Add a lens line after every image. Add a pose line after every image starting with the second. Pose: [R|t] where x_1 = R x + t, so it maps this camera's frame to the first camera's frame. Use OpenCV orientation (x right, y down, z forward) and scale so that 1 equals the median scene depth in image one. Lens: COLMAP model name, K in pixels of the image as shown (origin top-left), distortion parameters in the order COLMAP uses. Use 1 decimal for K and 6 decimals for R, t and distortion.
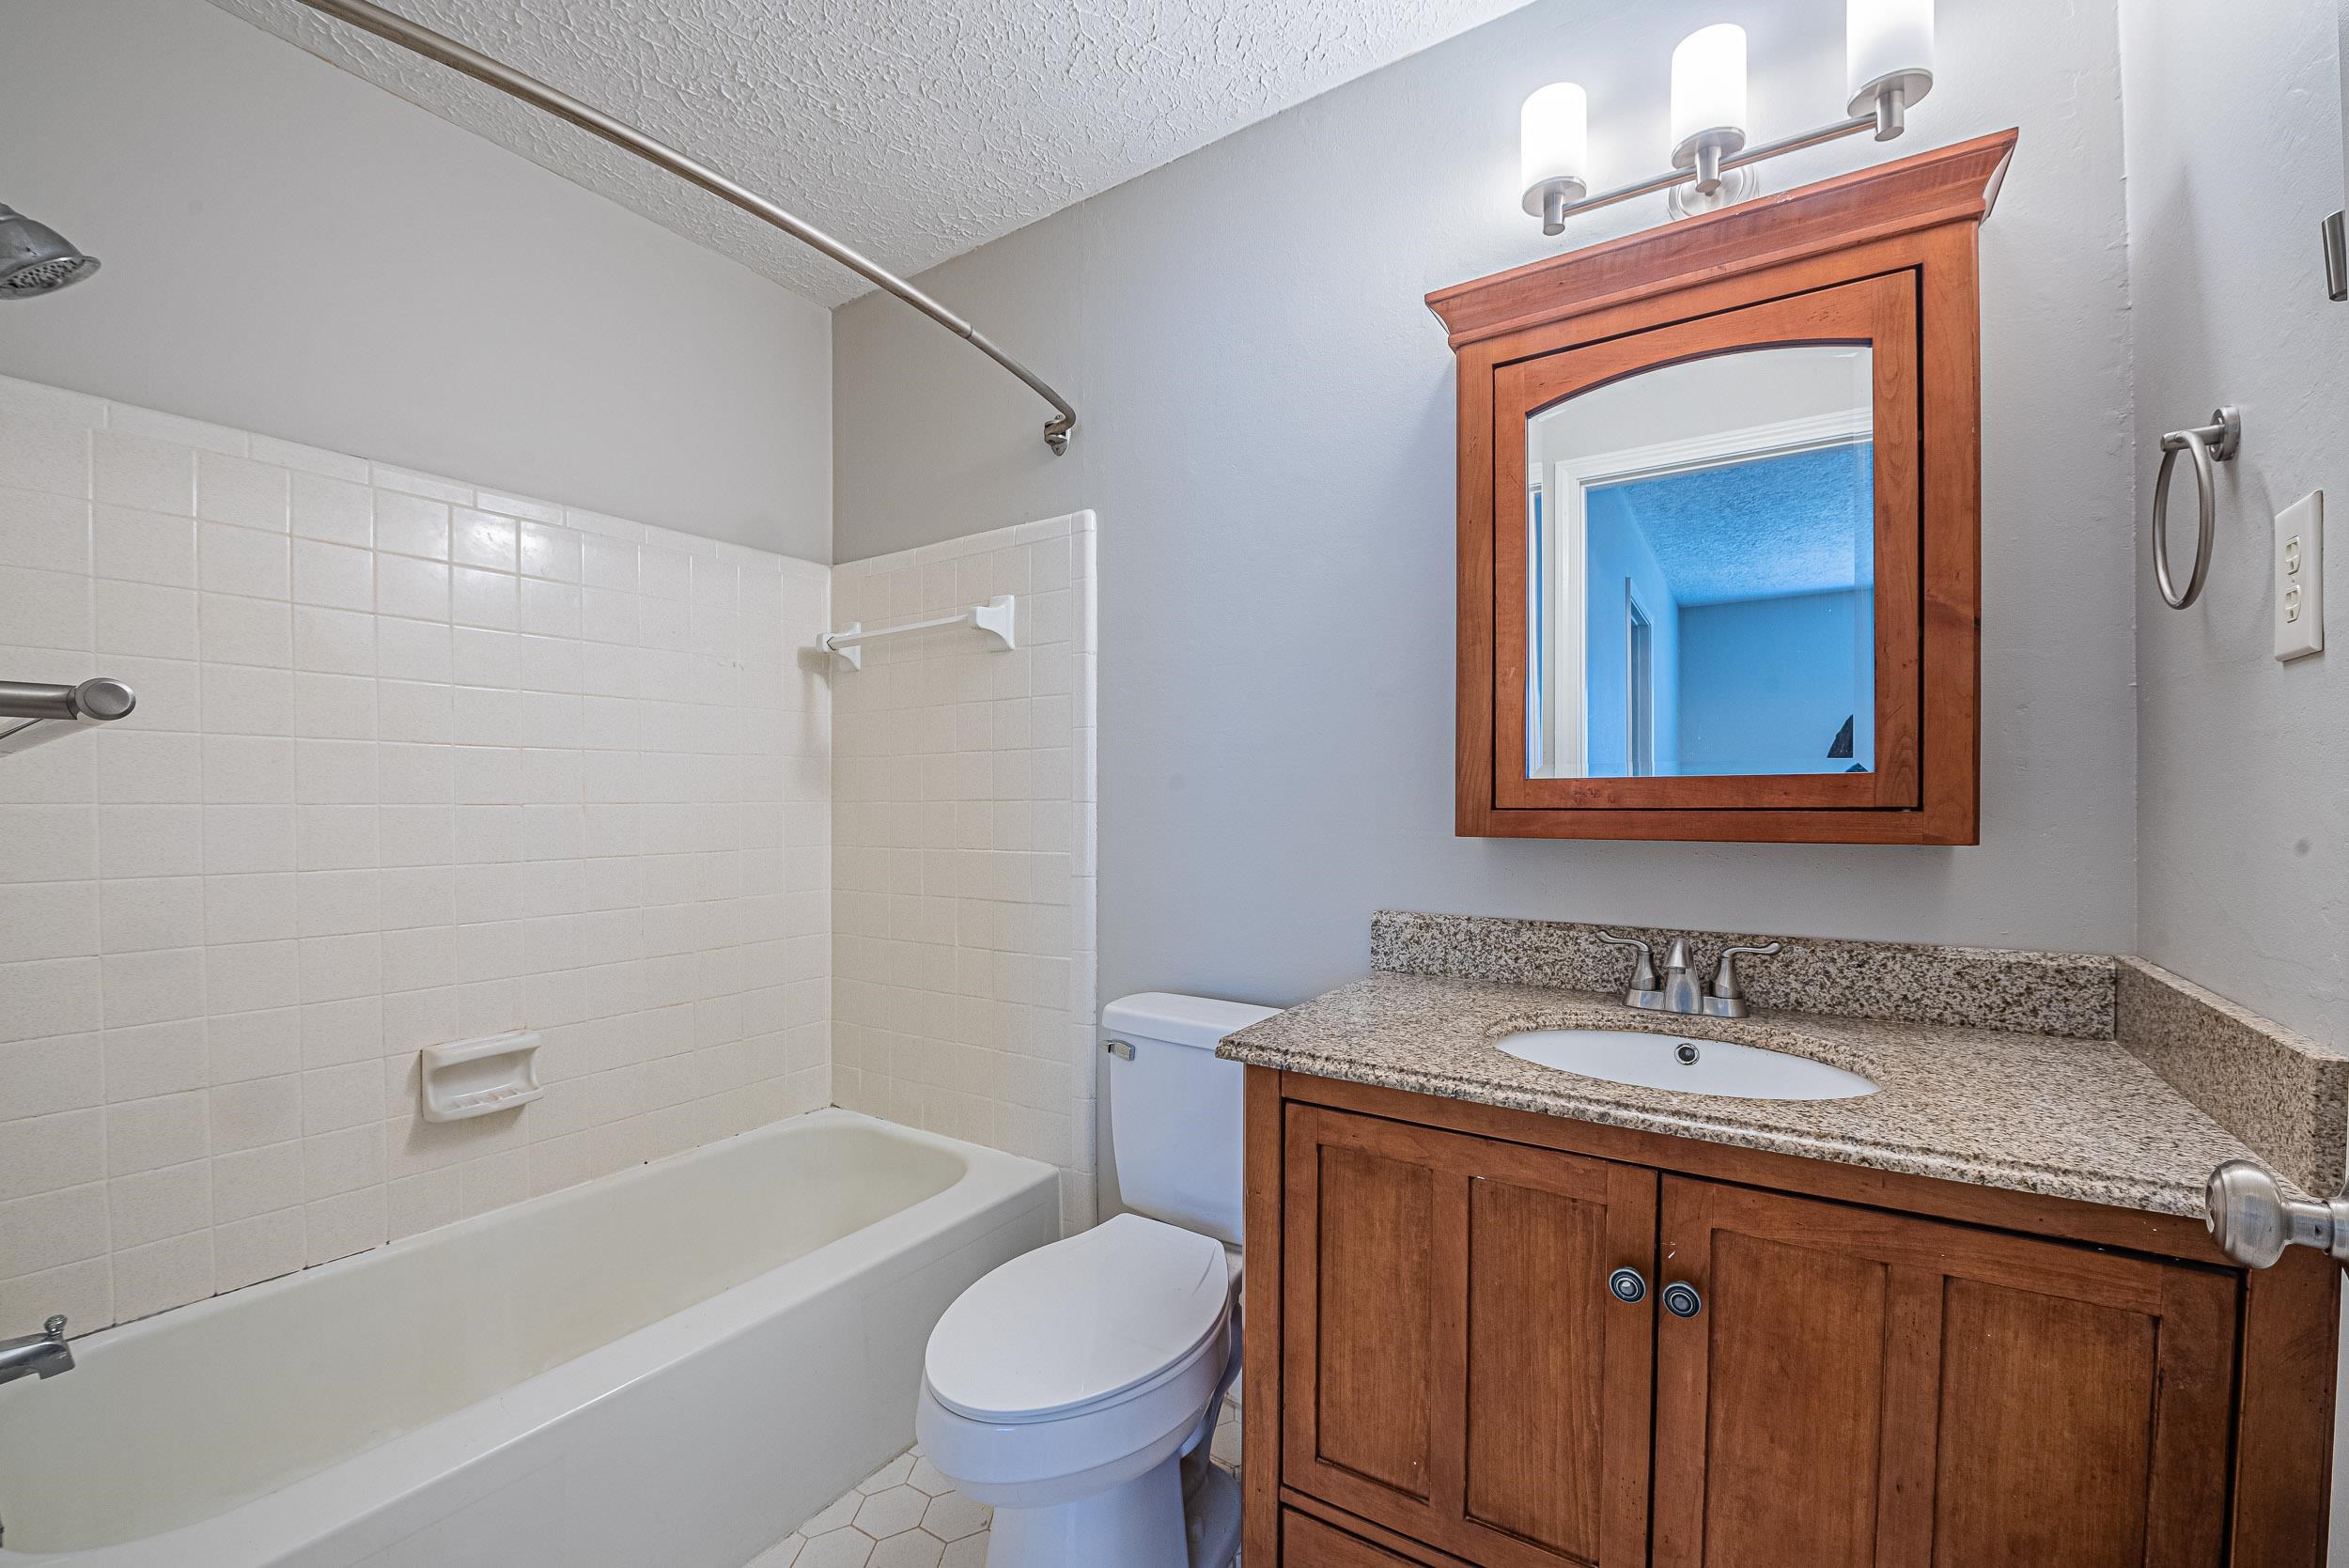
lens RADIAL K [[955.9, 0, 1174.2], [0, 955.9, 794.0], [0, 0, 1]] dist [-0.013815, -0.000825]
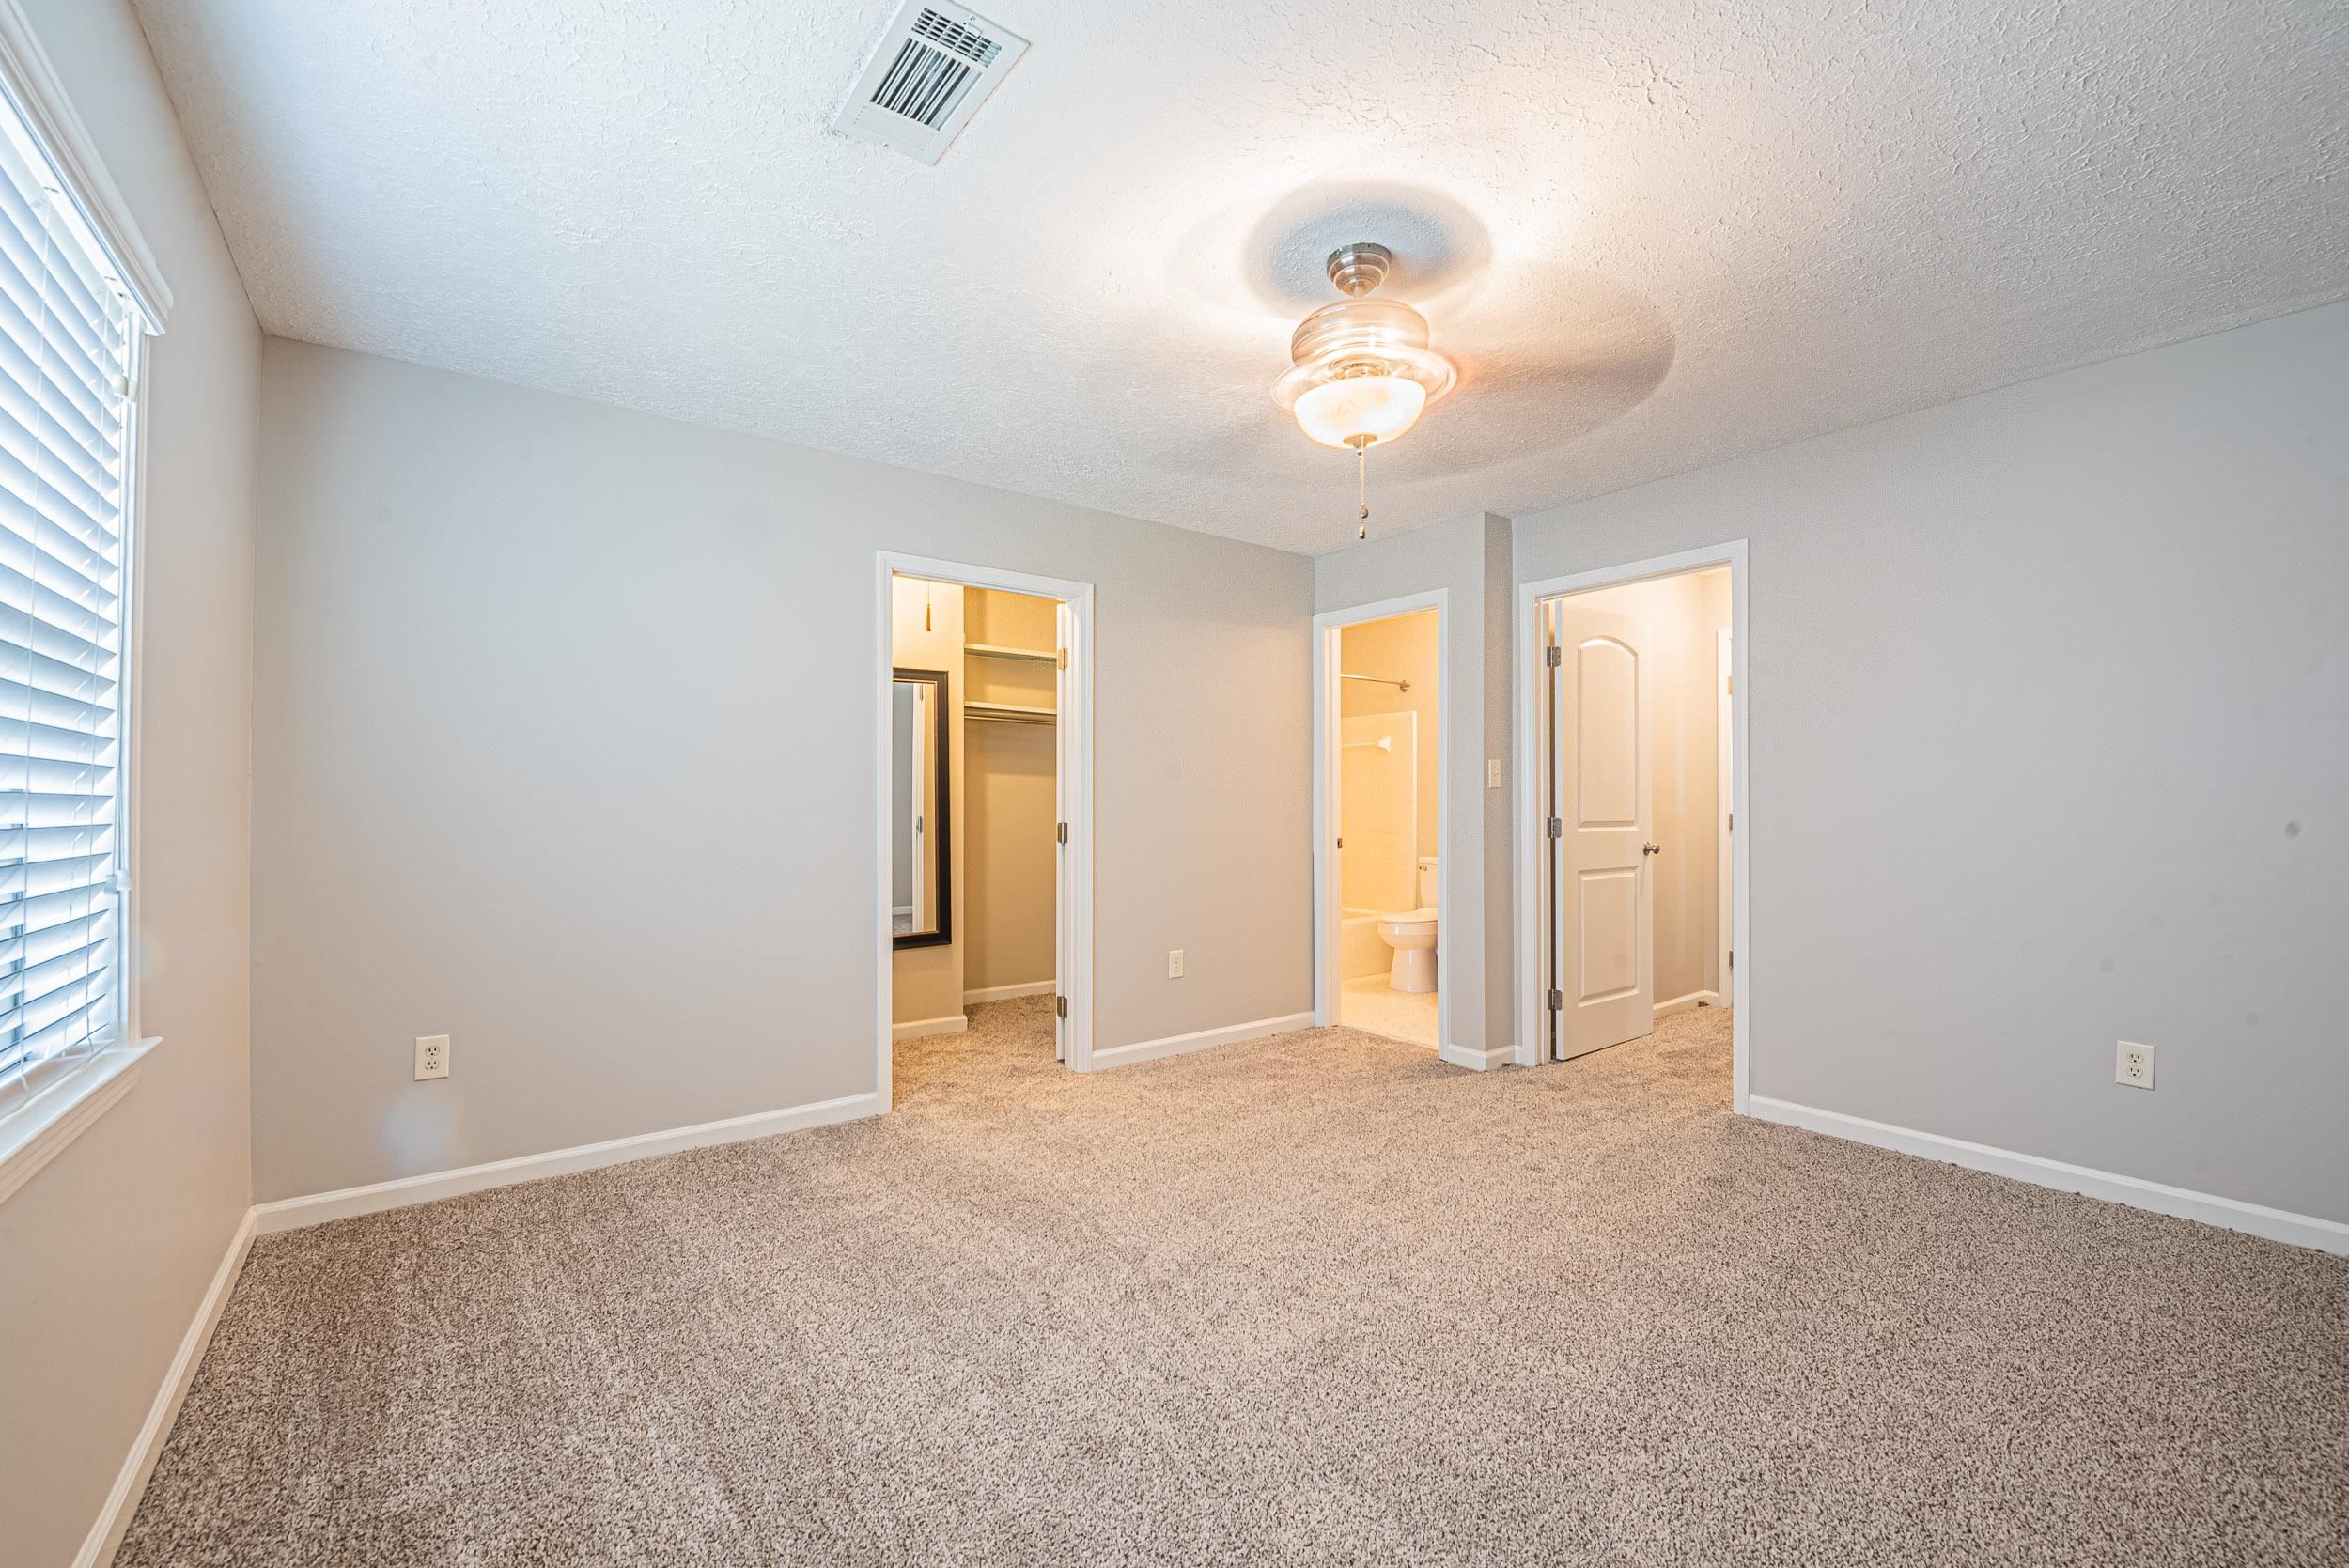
lens RADIAL K [[955.9, 0, 1174.1], [0, 955.9, 790.5], [0, 0, 1]] dist [-0.013815, -0.000825]
pose [[0.942406, -0.004218, -0.334444, 0.227501], [0.000550, 0.999939, -0.011061, 0.010600], [0.334470, 0.010240, 0.942351, -2.333542]]
